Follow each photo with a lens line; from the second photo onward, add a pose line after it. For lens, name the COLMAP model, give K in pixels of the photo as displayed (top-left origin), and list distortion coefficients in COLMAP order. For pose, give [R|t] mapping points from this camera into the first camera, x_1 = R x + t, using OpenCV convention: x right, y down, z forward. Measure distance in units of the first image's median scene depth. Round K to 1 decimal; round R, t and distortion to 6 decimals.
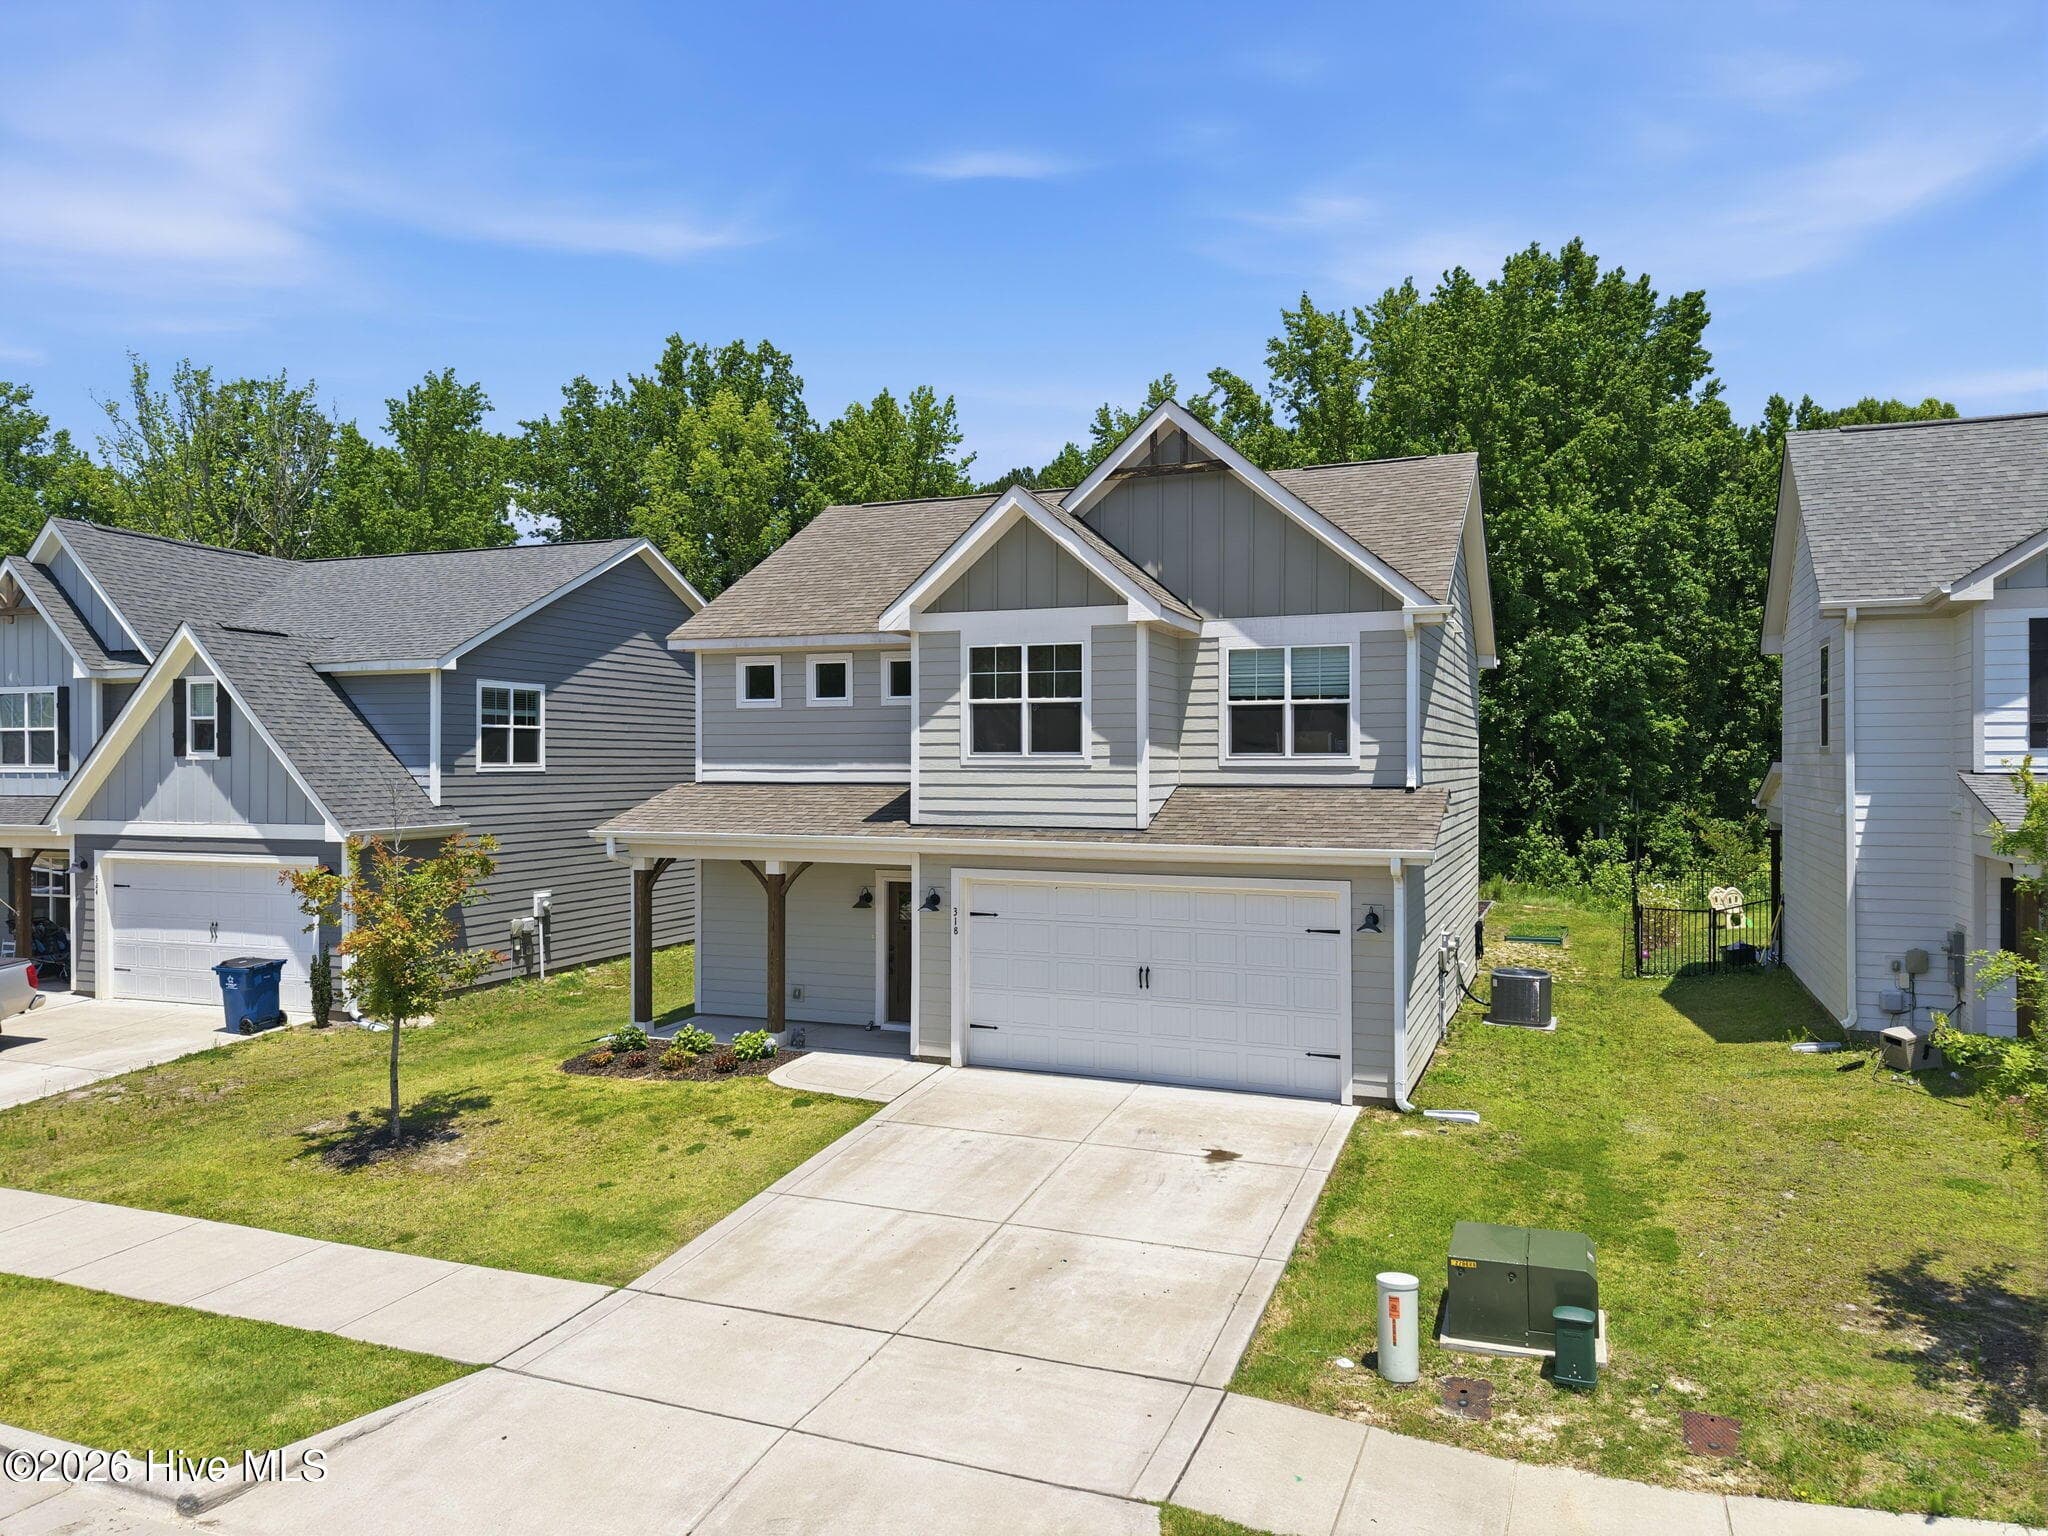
lens RADIAL K [[1372.6, 0, 1031.9], [0, 1372.6, 772.3], [0, 0, 1]] dist [0.018532, -0.017675]
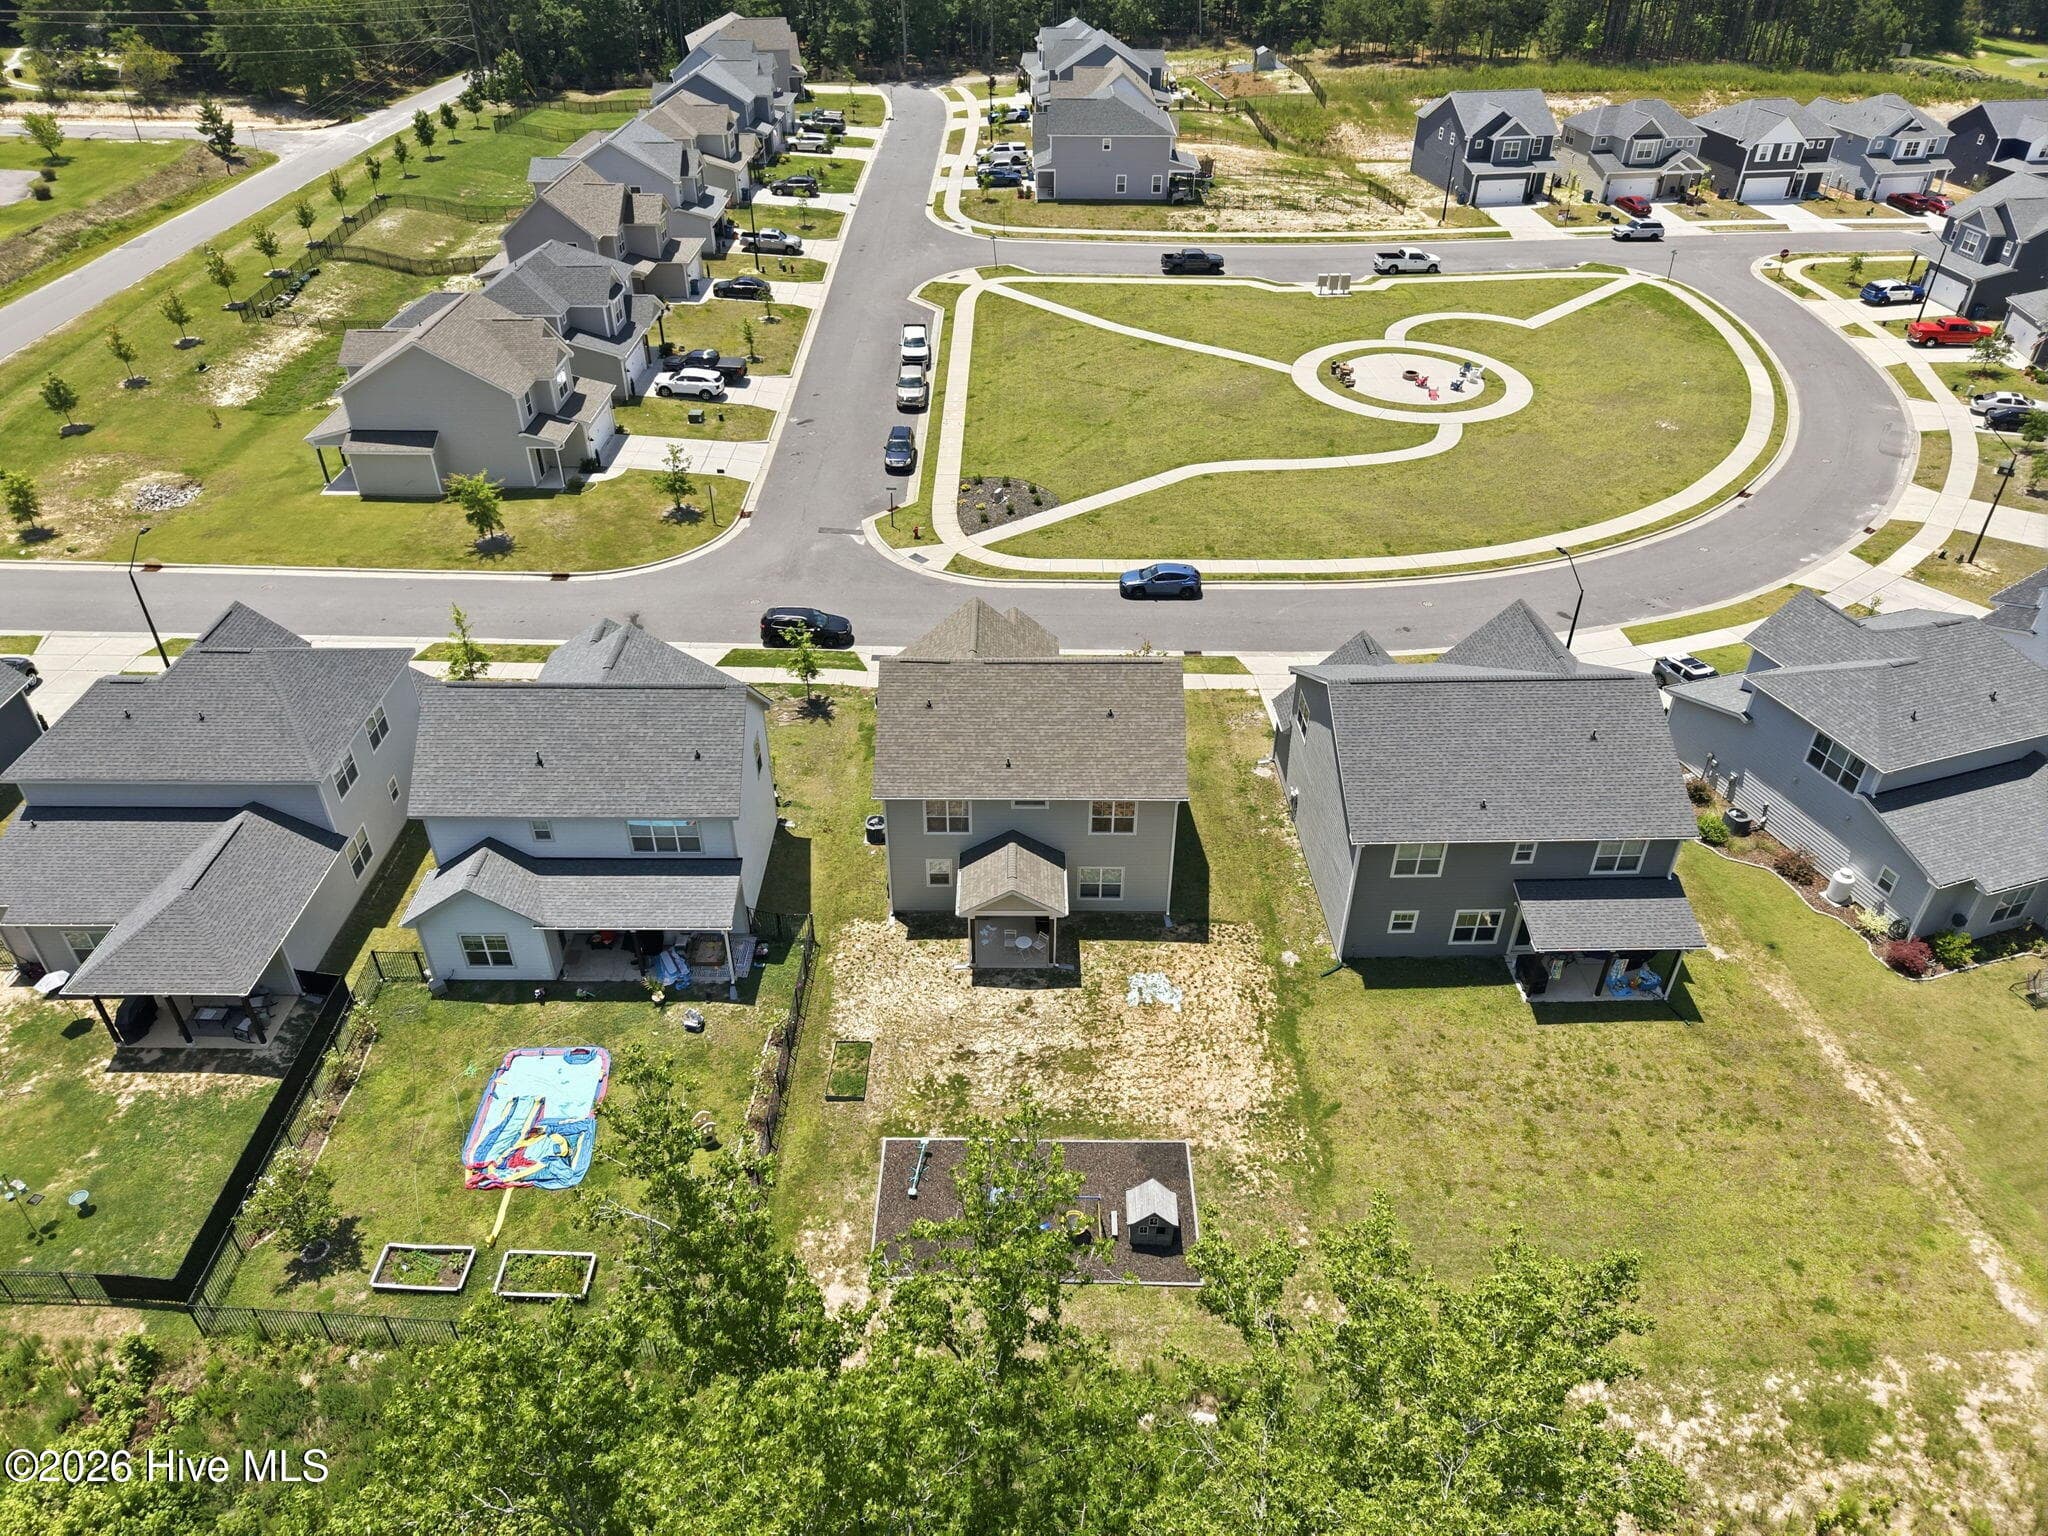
lens RADIAL K [[1372.6, 0, 1024.8], [0, 1372.6, 761.4], [0, 0, 1]] dist [0.018532, -0.017675]
pose [[-0.926123, 0.214349, -0.310406, 1.045802], [-0.007021, 0.812933, 0.582315, -1.785921], [0.377157, 0.541474, -0.751371, 3.594409]]
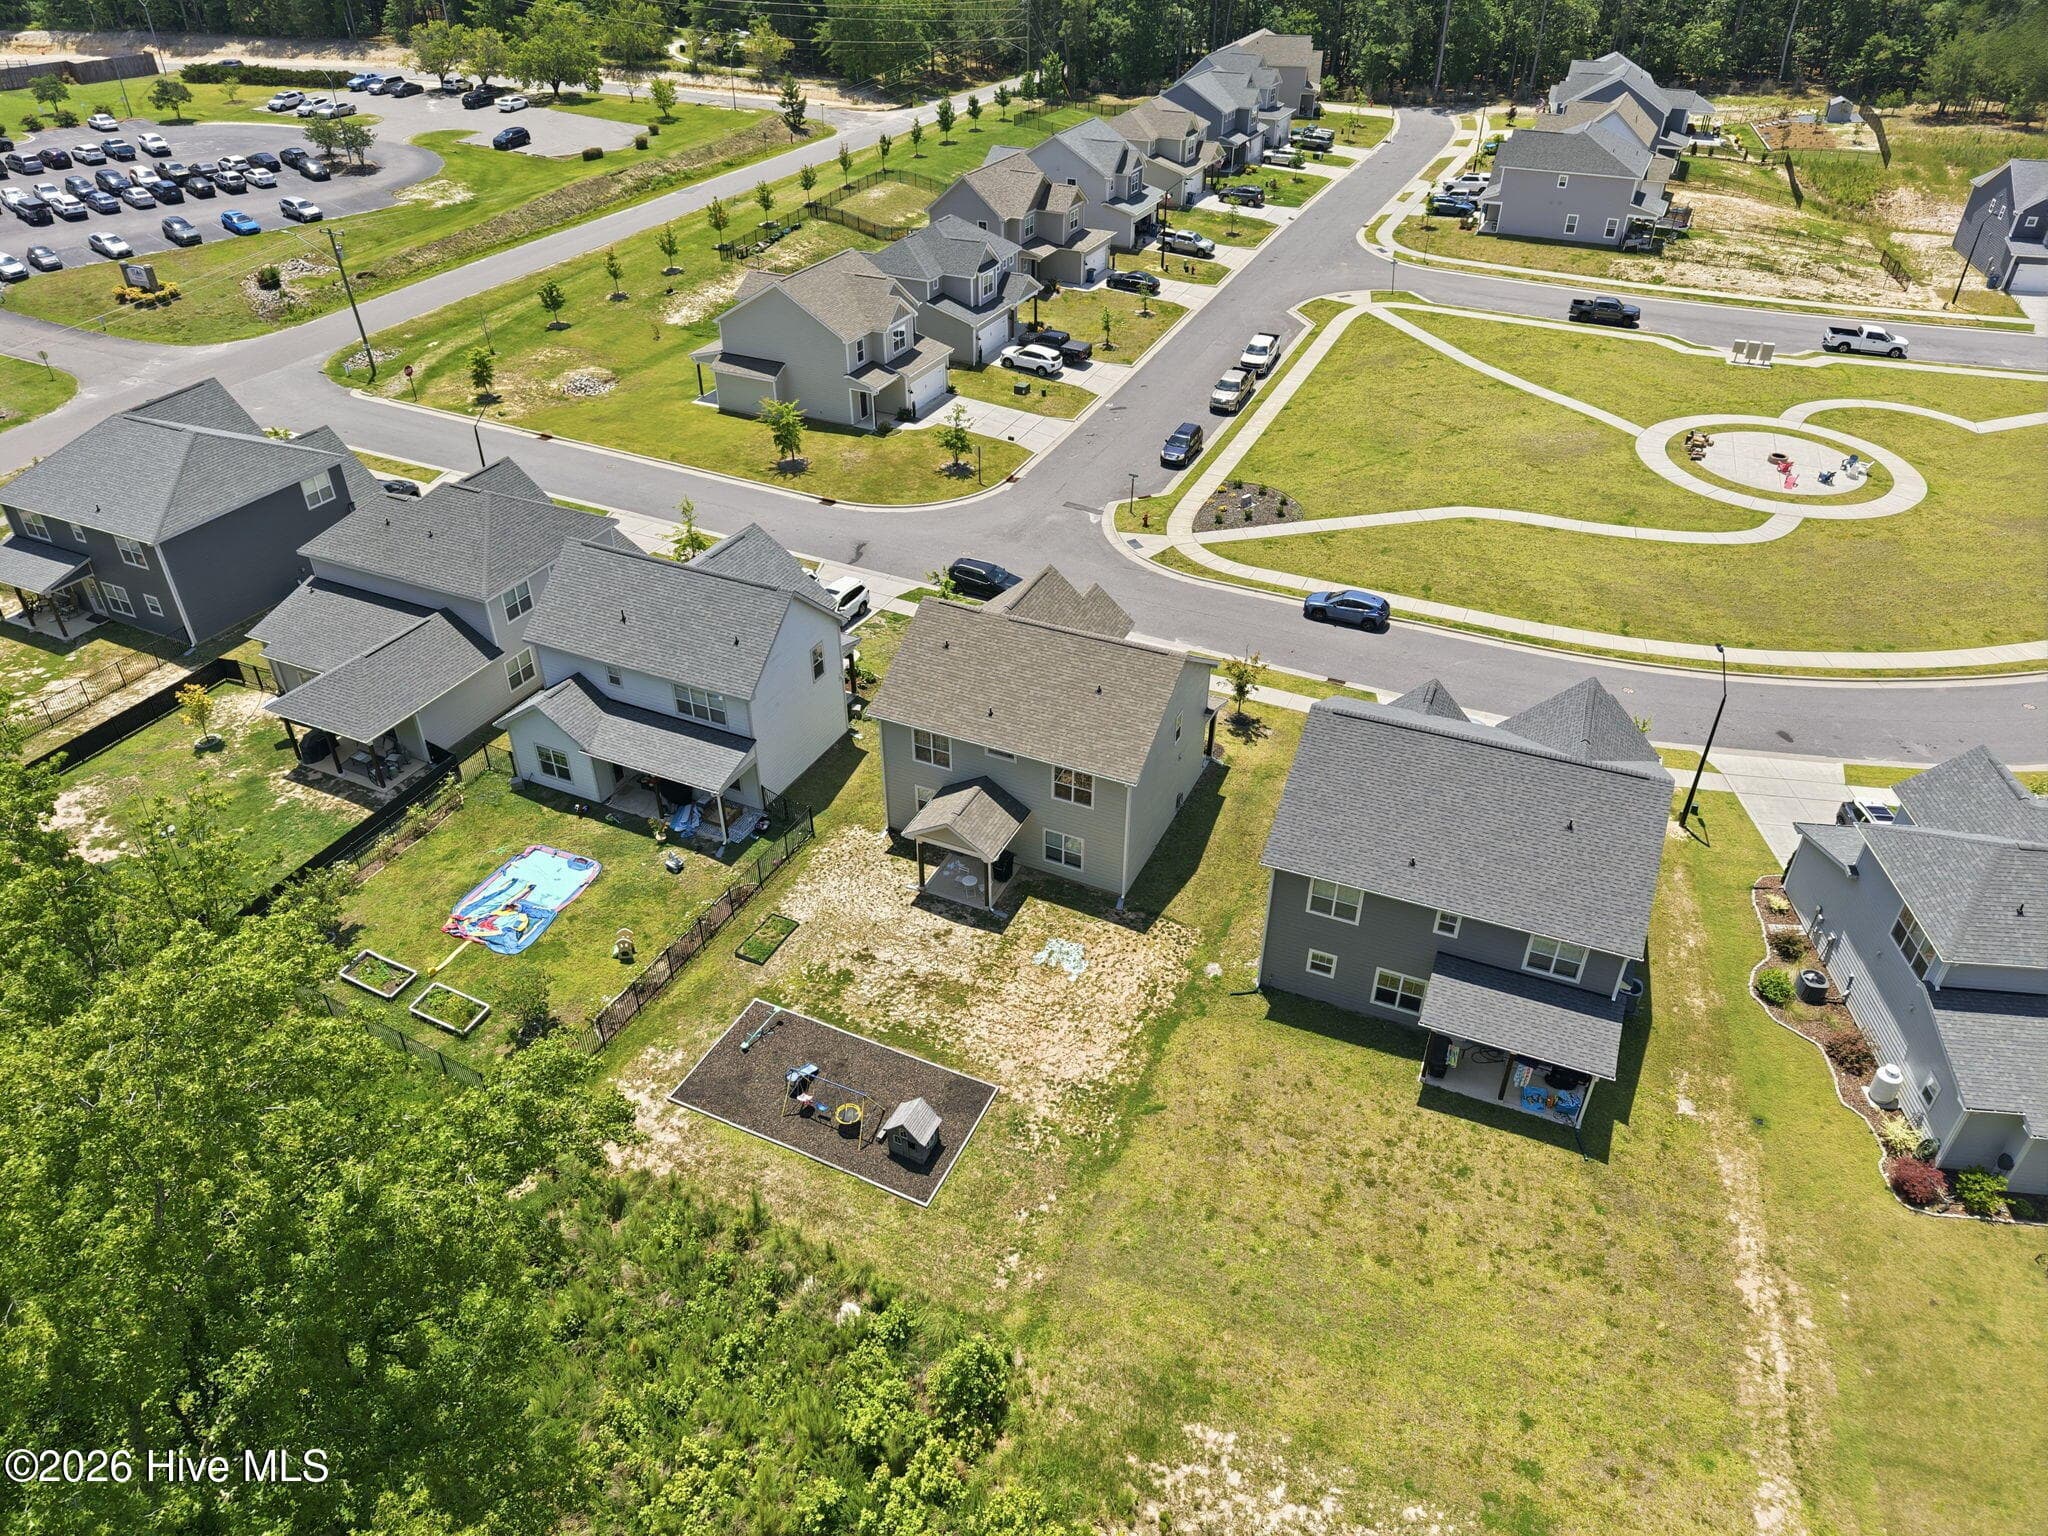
lens RADIAL K [[1372.6, 0, 1023.0], [0, 1372.6, 756.3], [0, 0, 1]] dist [0.018532, -0.017675]
pose [[-0.998826, -0.028664, 0.039060, 0.021473], [-0.001284, 0.821588, 0.570080, -1.770098], [-0.048432, 0.569360, -0.820660, 3.973867]]
